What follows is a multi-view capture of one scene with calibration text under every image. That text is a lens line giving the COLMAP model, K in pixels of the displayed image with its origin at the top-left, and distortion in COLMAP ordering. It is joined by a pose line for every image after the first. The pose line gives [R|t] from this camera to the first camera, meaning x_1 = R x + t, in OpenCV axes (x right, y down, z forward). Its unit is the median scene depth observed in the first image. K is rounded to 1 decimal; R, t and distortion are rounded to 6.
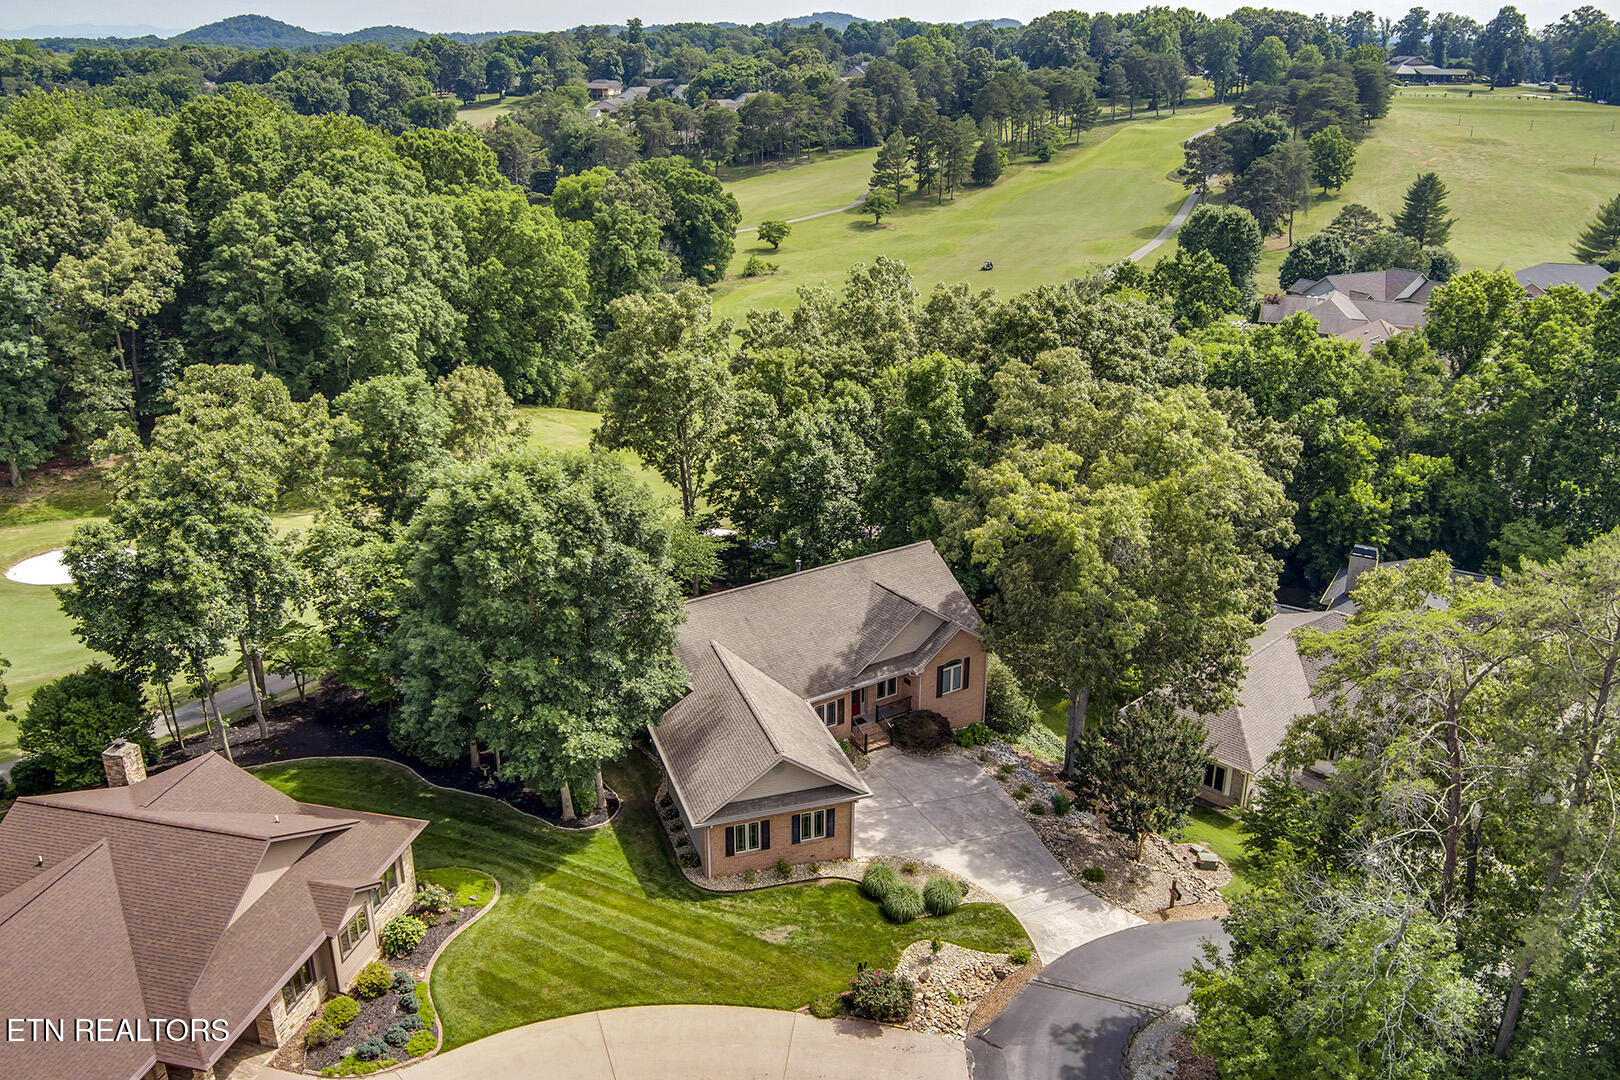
lens RADIAL K [[1337.7, 0, 803.8], [0, 1337.7, 555.9], [0, 0, 1]] dist [-0.056280, 0.000879]
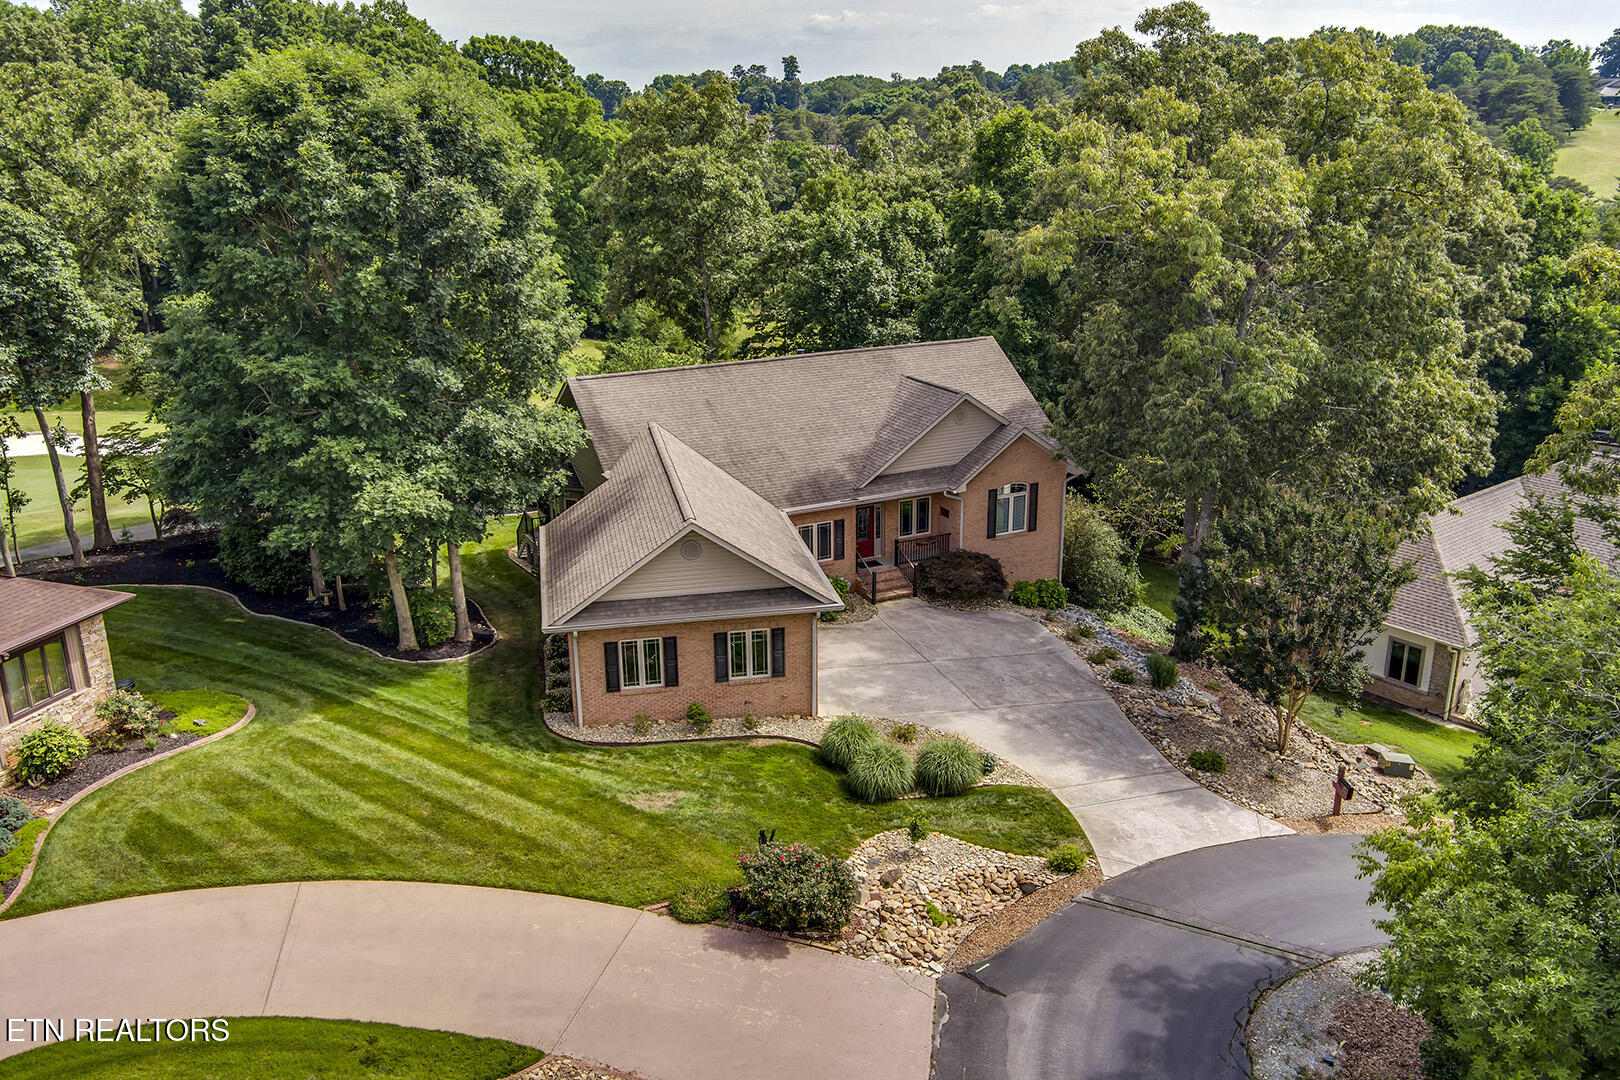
lens RADIAL K [[1337.7, 0, 803.8], [0, 1337.7, 555.9], [0, 0, 1]] dist [-0.056280, 0.000879]
pose [[0.992791, 0.029713, -0.116118, 0.105500], [-0.035554, 0.998188, -0.048555, 0.187632], [0.114465, 0.052333, 0.992048, 0.377698]]
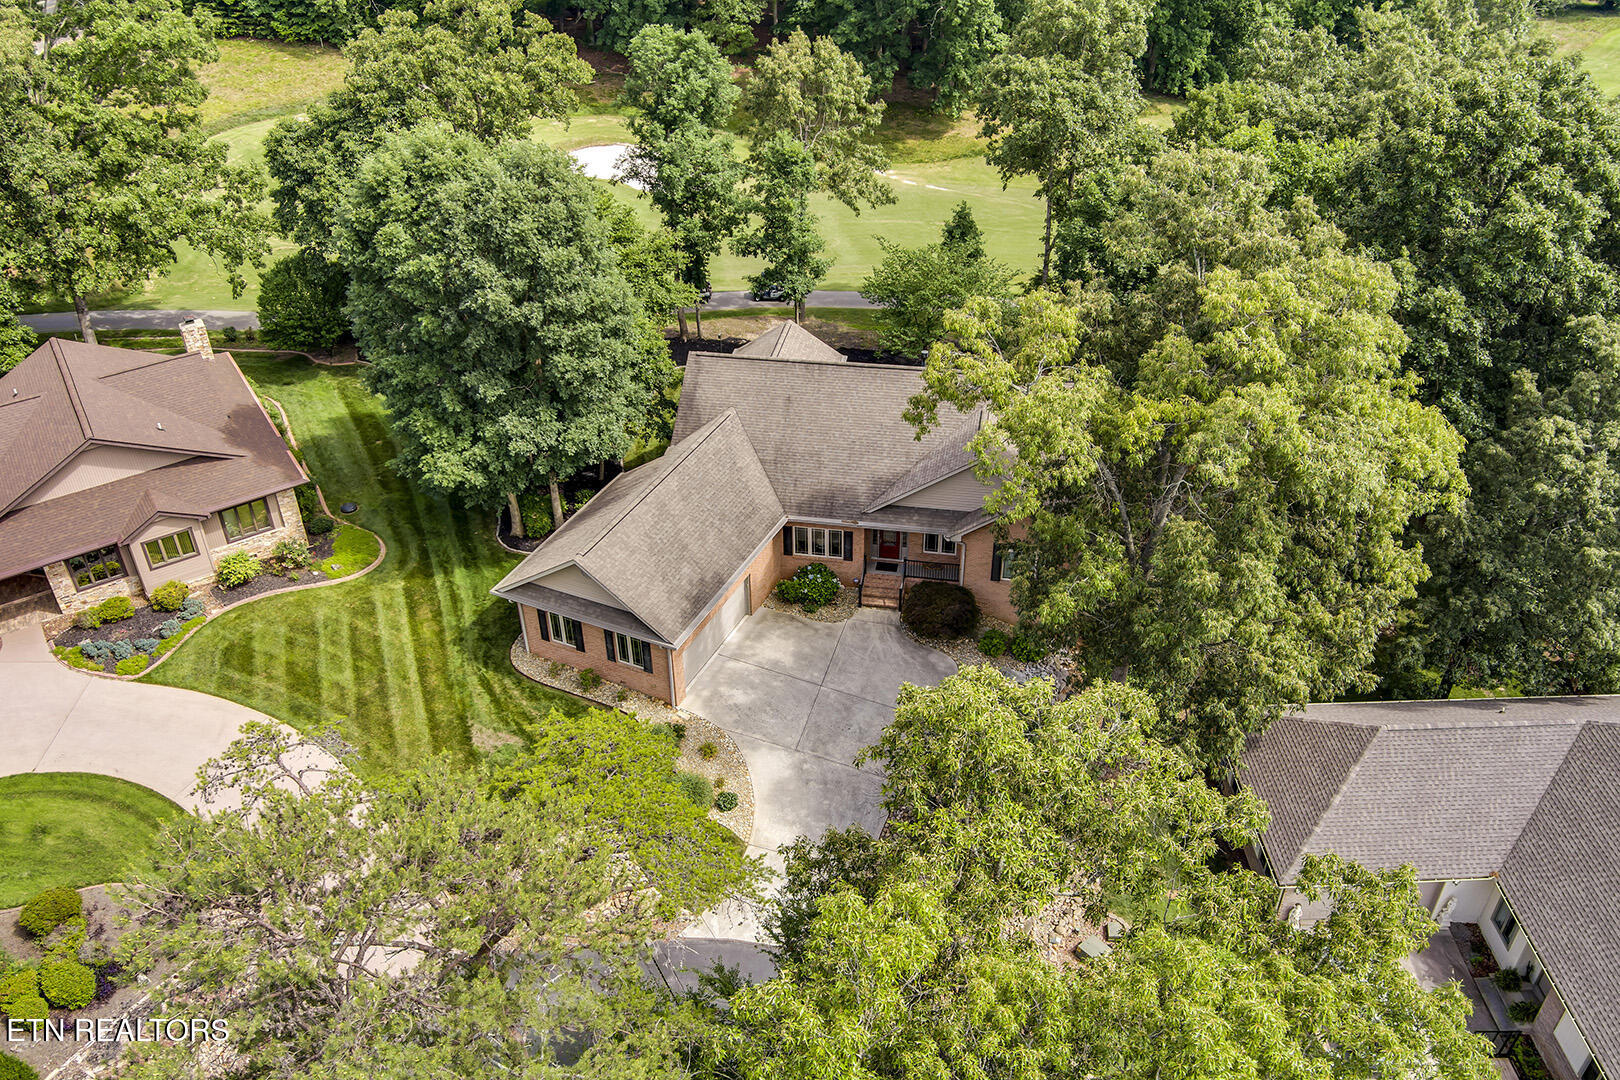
lens RADIAL K [[1337.7, 0, 803.8], [0, 1337.7, 555.9], [0, 0, 1]] dist [-0.056280, 0.000879]
pose [[0.724643, 0.390001, -0.568148, 0.551961], [-0.239203, 0.915539, 0.323374, -0.155359], [0.646277, -0.098428, 0.756728, 0.441601]]
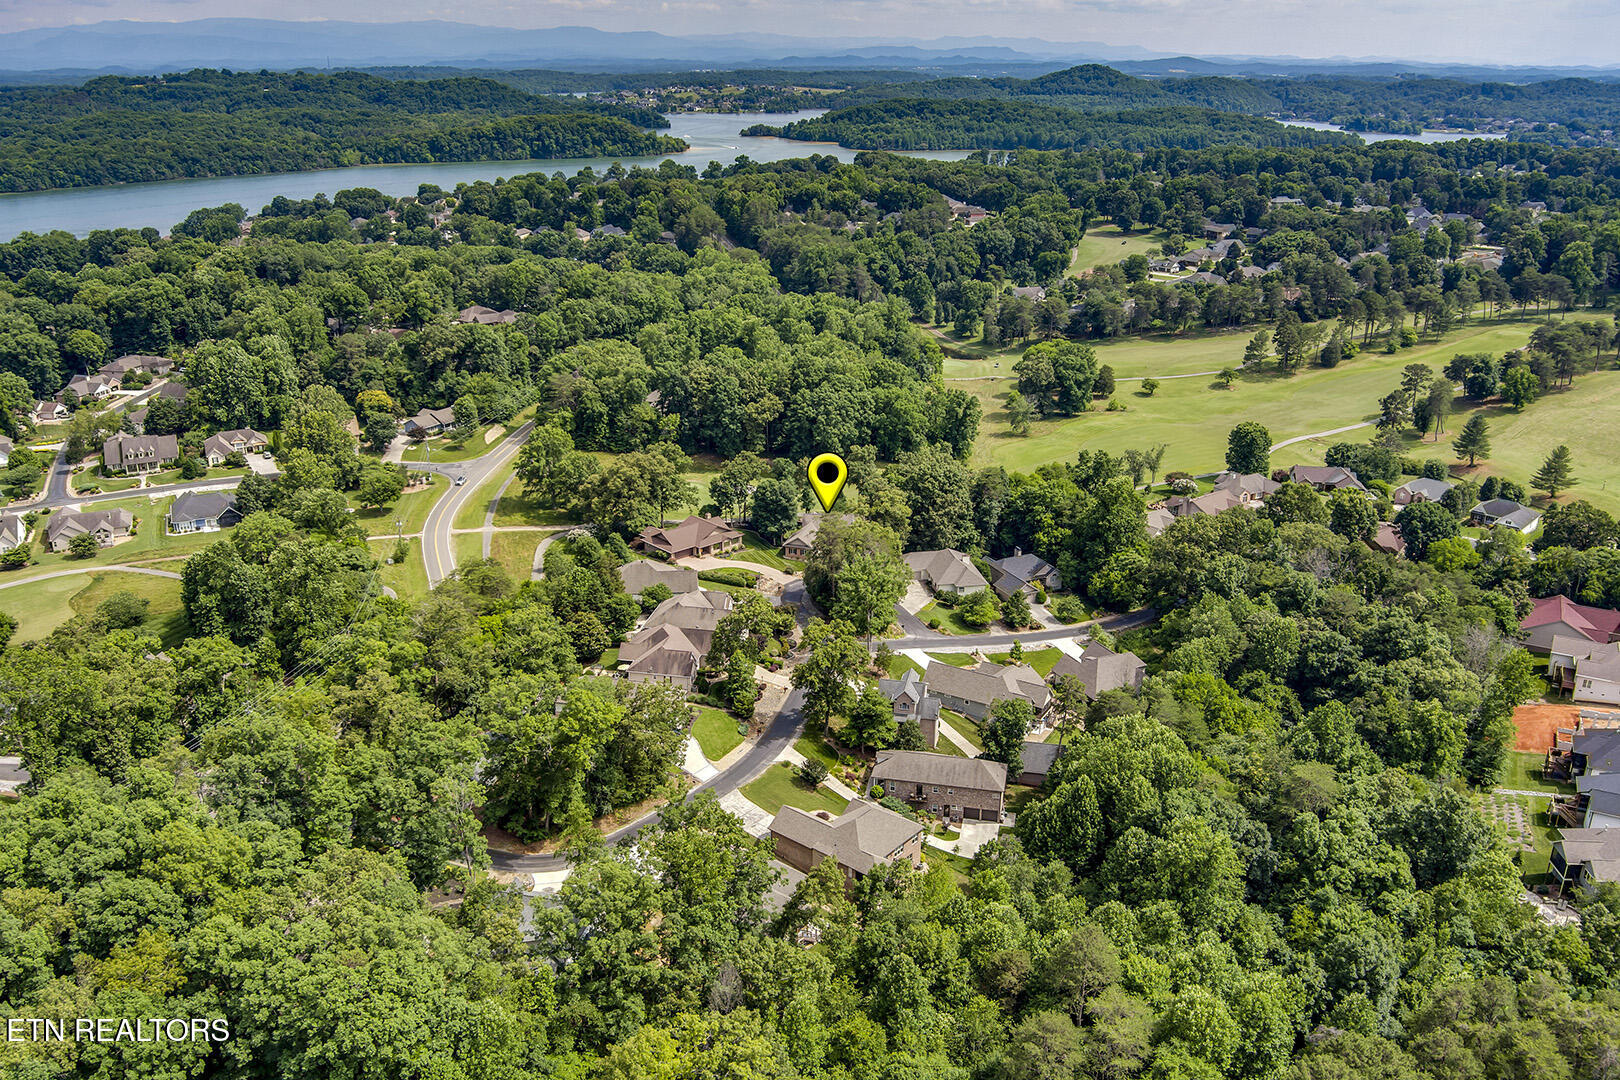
lens RADIAL K [[1337.7, 0, 803.8], [0, 1337.7, 555.9], [0, 0, 1]] dist [-0.056280, 0.000879]
pose [[0.825201, 0.204460, -0.526536, 3.039914], [-0.208921, 0.976561, 0.051782, -0.080837], [0.524782, 0.067274, 0.848574, -3.870101]]
